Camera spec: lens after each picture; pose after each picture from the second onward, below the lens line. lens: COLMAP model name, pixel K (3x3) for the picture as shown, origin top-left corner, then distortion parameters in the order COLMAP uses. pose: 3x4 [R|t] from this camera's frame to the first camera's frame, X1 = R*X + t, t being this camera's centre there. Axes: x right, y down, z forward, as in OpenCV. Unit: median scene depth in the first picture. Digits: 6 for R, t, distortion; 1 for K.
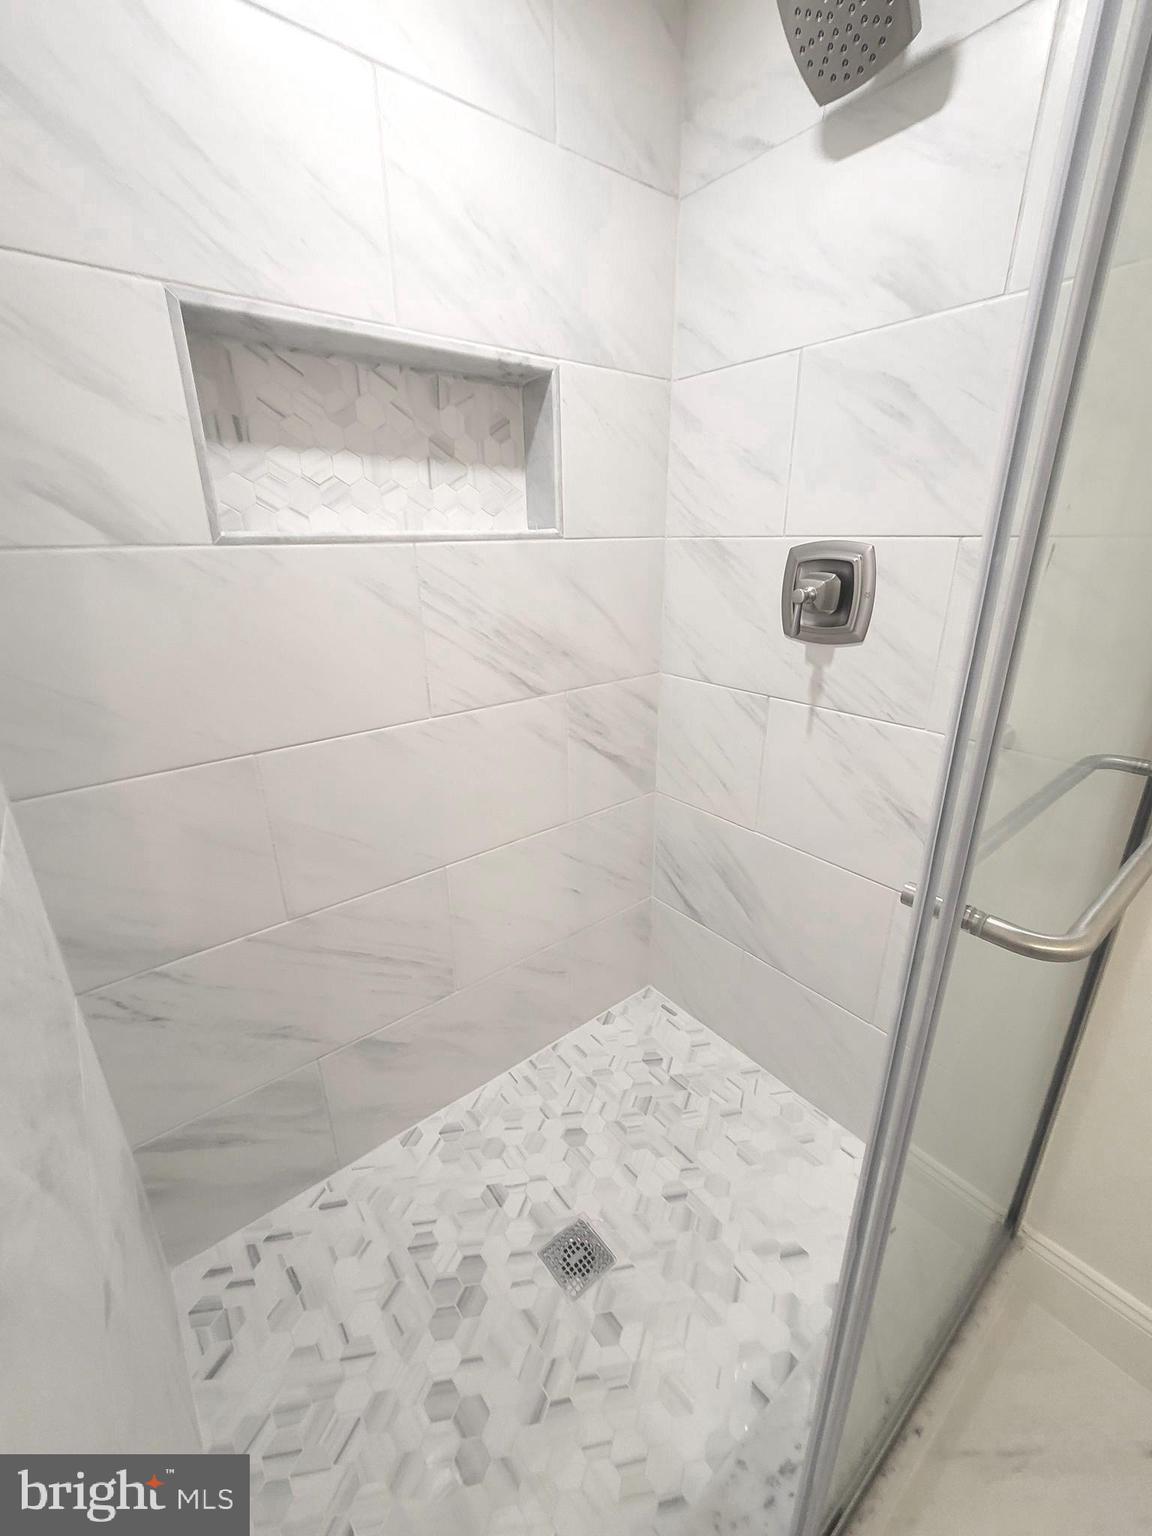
lens RADIAL K [[624.0, 0, 578.1], [0, 624.0, 762.2], [0, 0, 1]] dist [-0.001366, 0.000290]
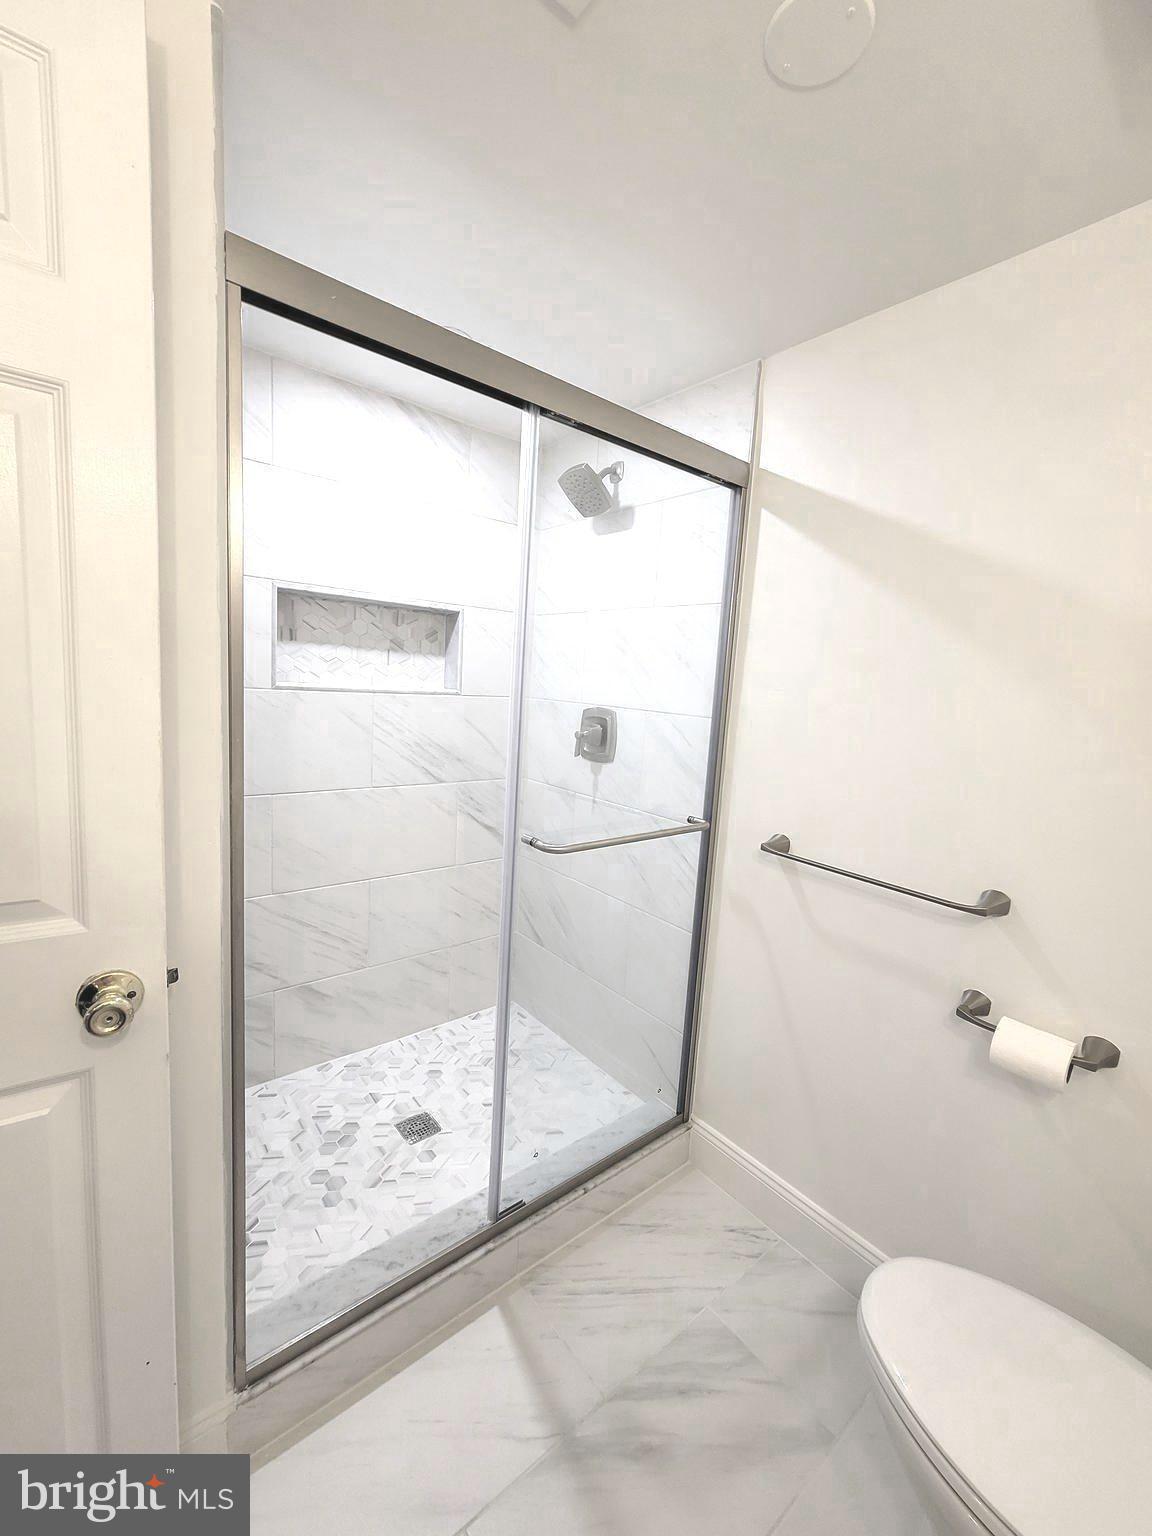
lens RADIAL K [[624.0, 0, 573.2], [0, 624.0, 765.8], [0, 0, 1]] dist [-0.001366, 0.000290]
pose [[0.997442, 0.070019, 0.014388, 0.289916], [-0.065400, 0.975148, -0.211684, 0.197206], [-0.028853, 0.210201, 0.977232, -0.720573]]
